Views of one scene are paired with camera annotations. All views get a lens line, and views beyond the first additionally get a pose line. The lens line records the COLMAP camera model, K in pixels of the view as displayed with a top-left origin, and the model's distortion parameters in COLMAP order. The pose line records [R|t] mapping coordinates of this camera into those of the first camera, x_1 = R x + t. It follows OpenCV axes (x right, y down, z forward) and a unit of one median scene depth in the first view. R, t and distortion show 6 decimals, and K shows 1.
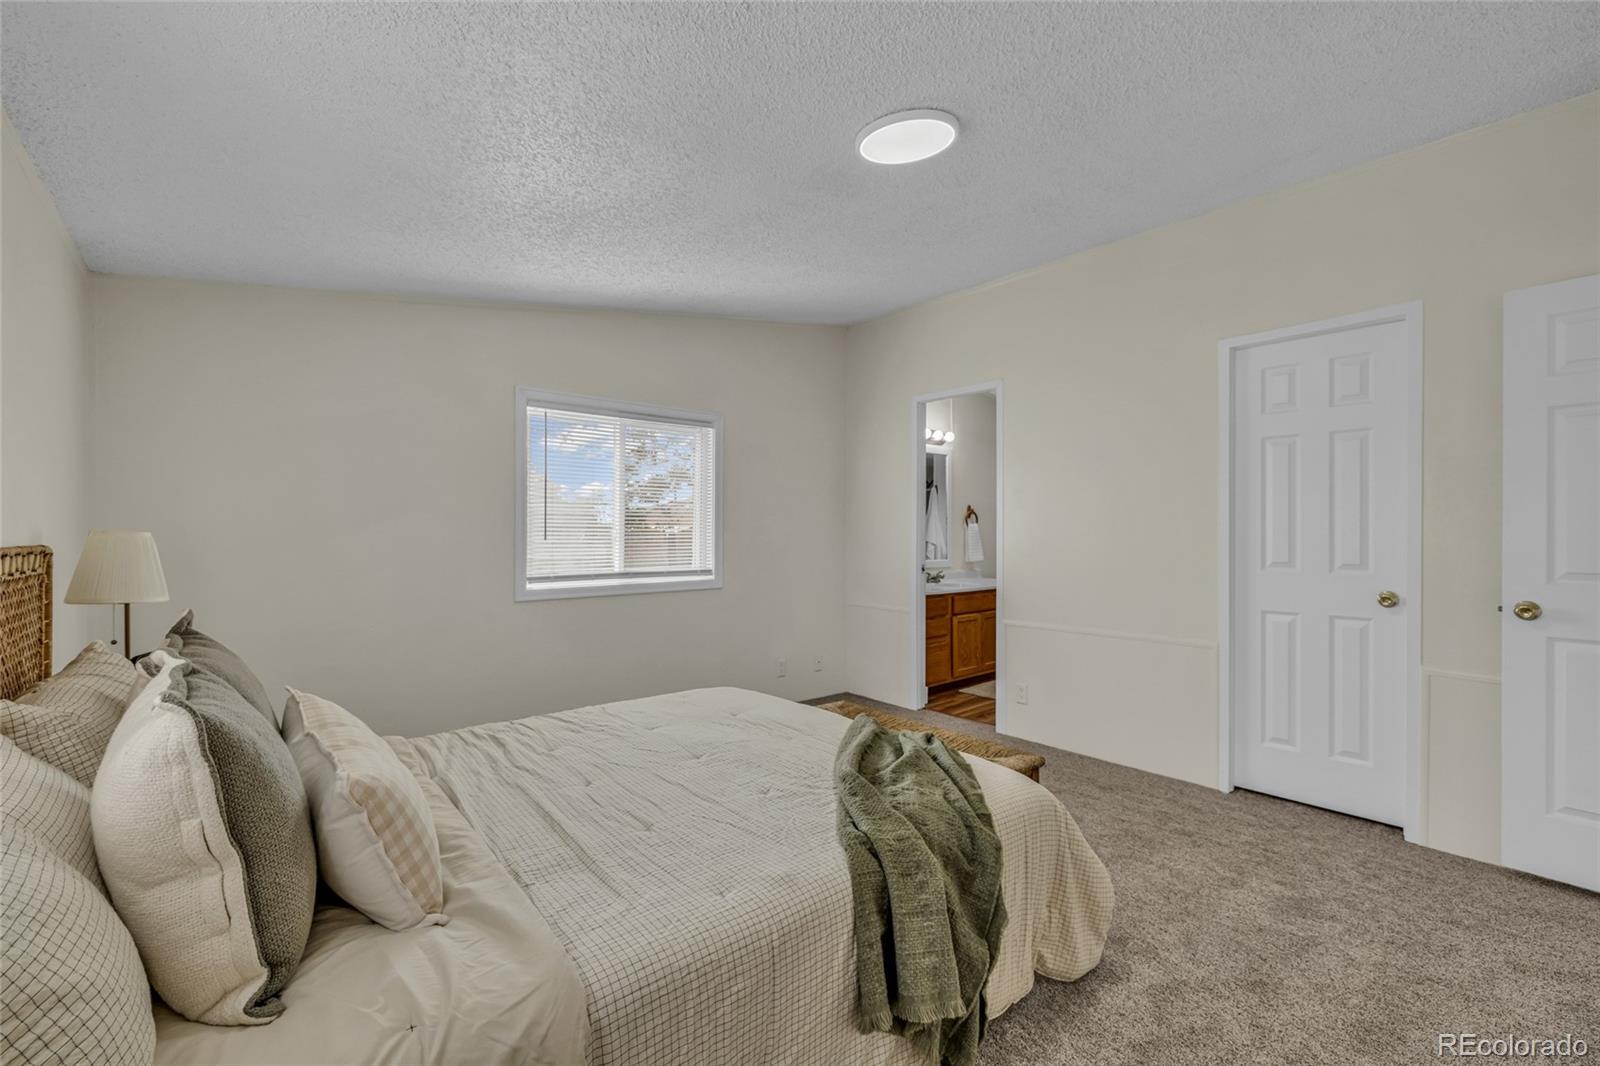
lens RADIAL K [[671.0, 0, 799.6], [0, 671.0, 531.0], [0, 0, 1]] dist [0.000470, 0.000228]
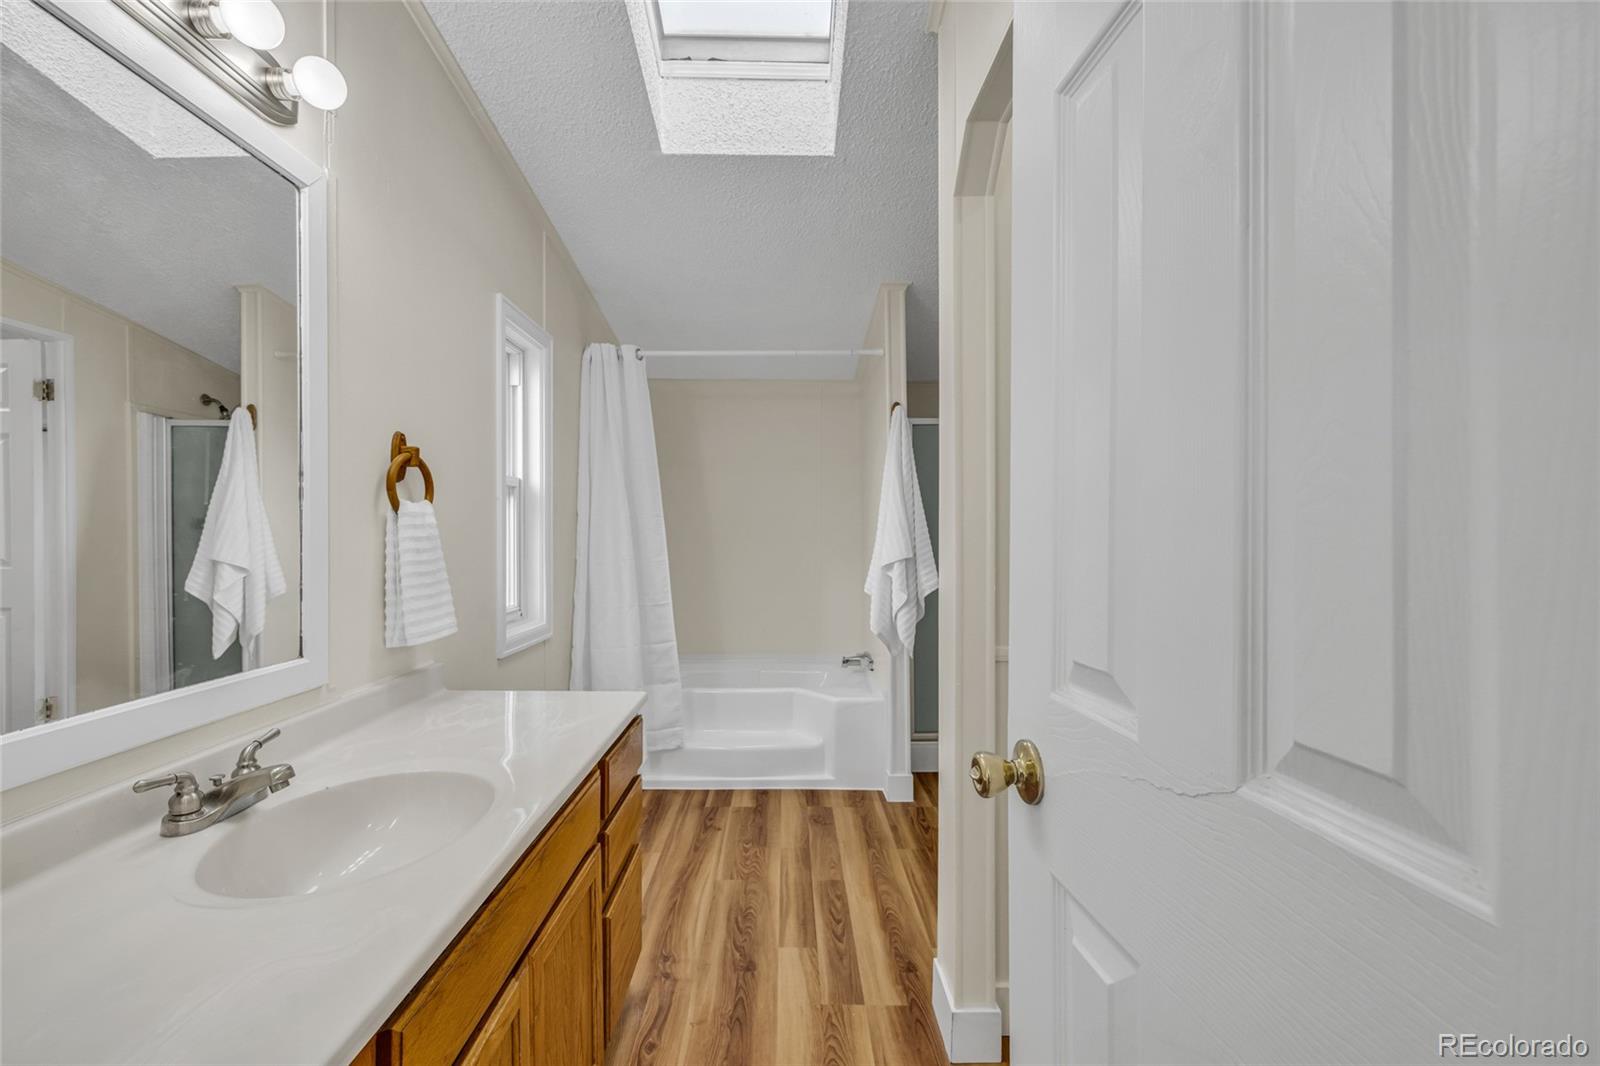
lens RADIAL K [[671.0, 0, 799.6], [0, 671.0, 531.0], [0, 0, 1]] dist [0.000470, 0.000228]
pose [[0.640168, -0.005297, 0.768217, 0.151496], [0.001008, 0.999981, 0.006055, -0.001286], [-0.768234, -0.003102, 0.640161, 0.713447]]
